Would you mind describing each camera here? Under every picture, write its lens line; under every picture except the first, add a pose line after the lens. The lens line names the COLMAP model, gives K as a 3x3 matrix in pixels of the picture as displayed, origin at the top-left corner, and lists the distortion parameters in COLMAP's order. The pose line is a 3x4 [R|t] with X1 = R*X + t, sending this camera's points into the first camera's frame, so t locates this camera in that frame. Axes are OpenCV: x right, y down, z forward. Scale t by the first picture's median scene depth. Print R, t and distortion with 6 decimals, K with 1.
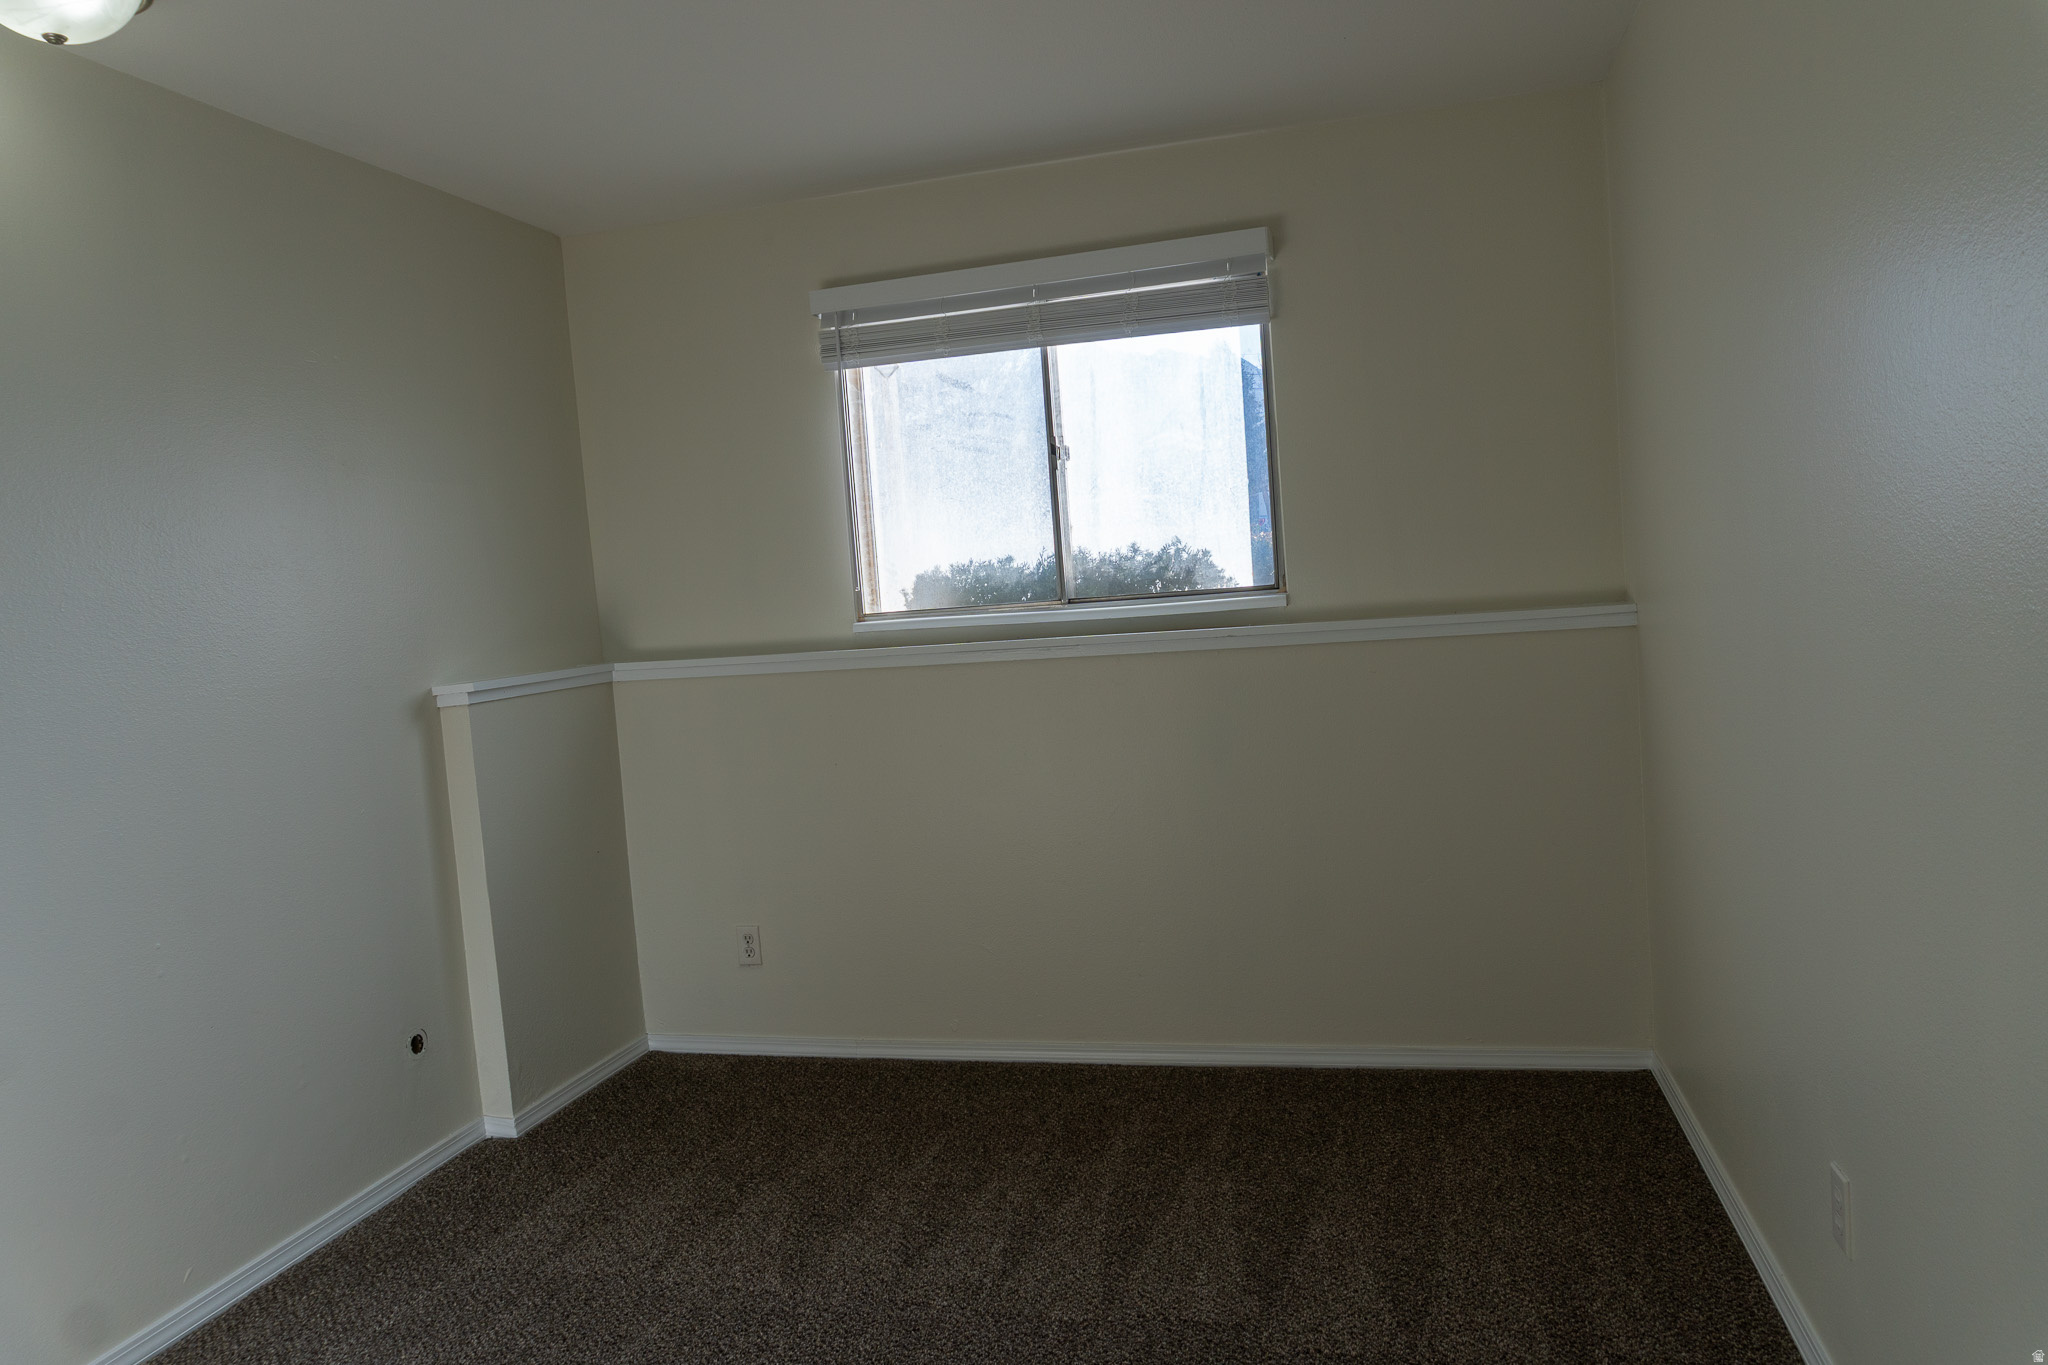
lens RADIAL K [[1367.7, 0, 1024.0], [0, 1367.7, 682.5], [0, 0, 1]] dist [-0.021659, -0.004223]
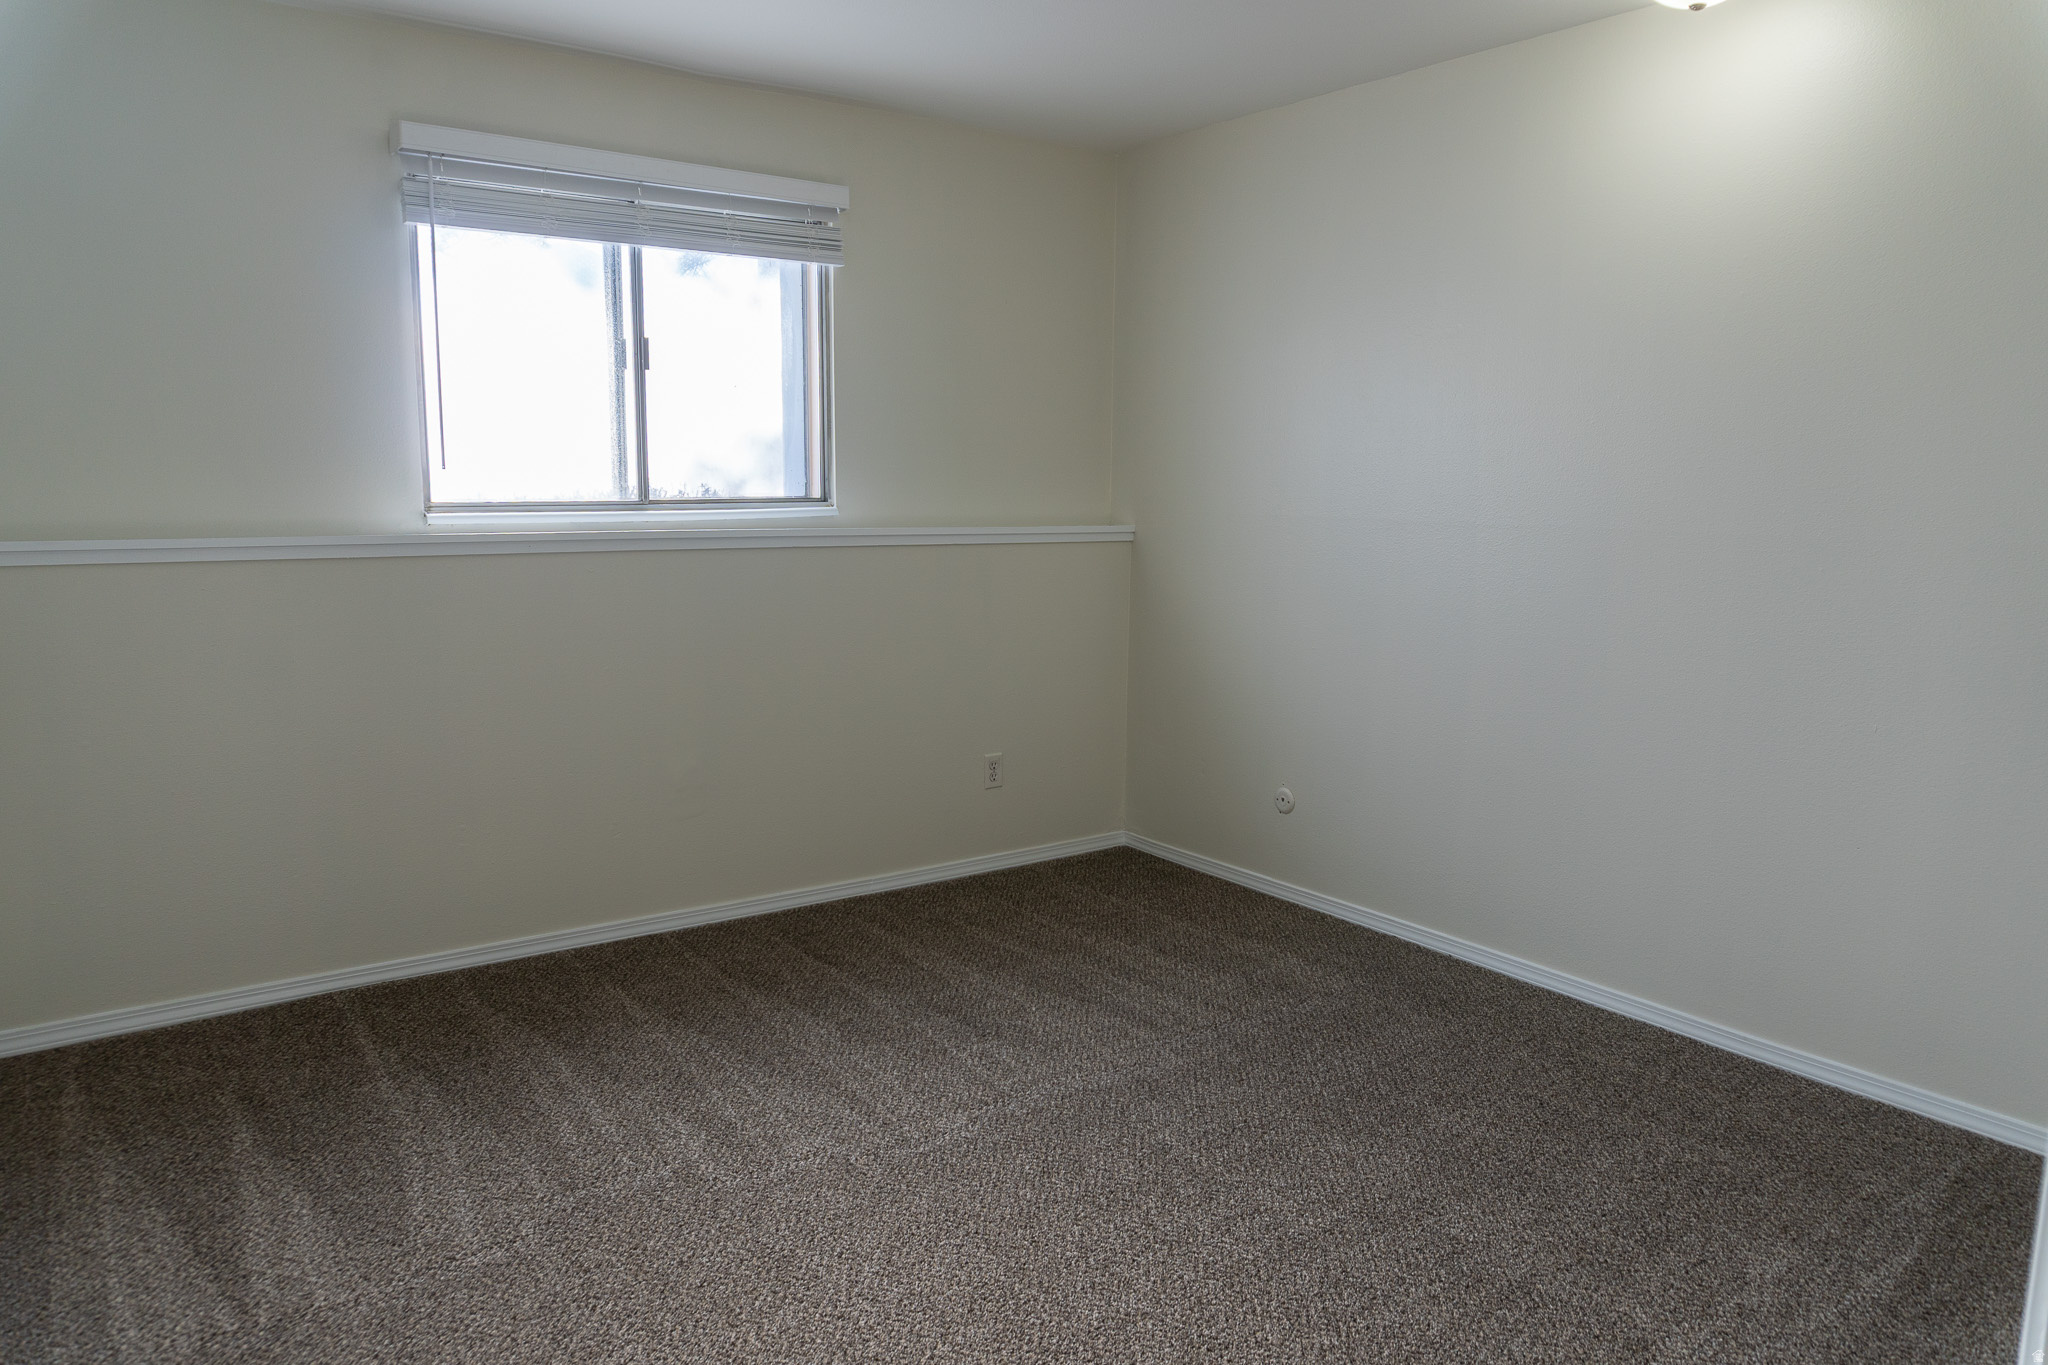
lens RADIAL K [[1371.7, 0, 1019.9], [0, 1371.7, 683.6], [0, 0, 1]] dist [-0.019605, -0.002119]
pose [[0.645535, -0.038141, 0.762778, -0.630404], [0.000995, 0.998793, 0.049101, 0.031798], [-0.763730, -0.030938, 0.644794, 0.117084]]
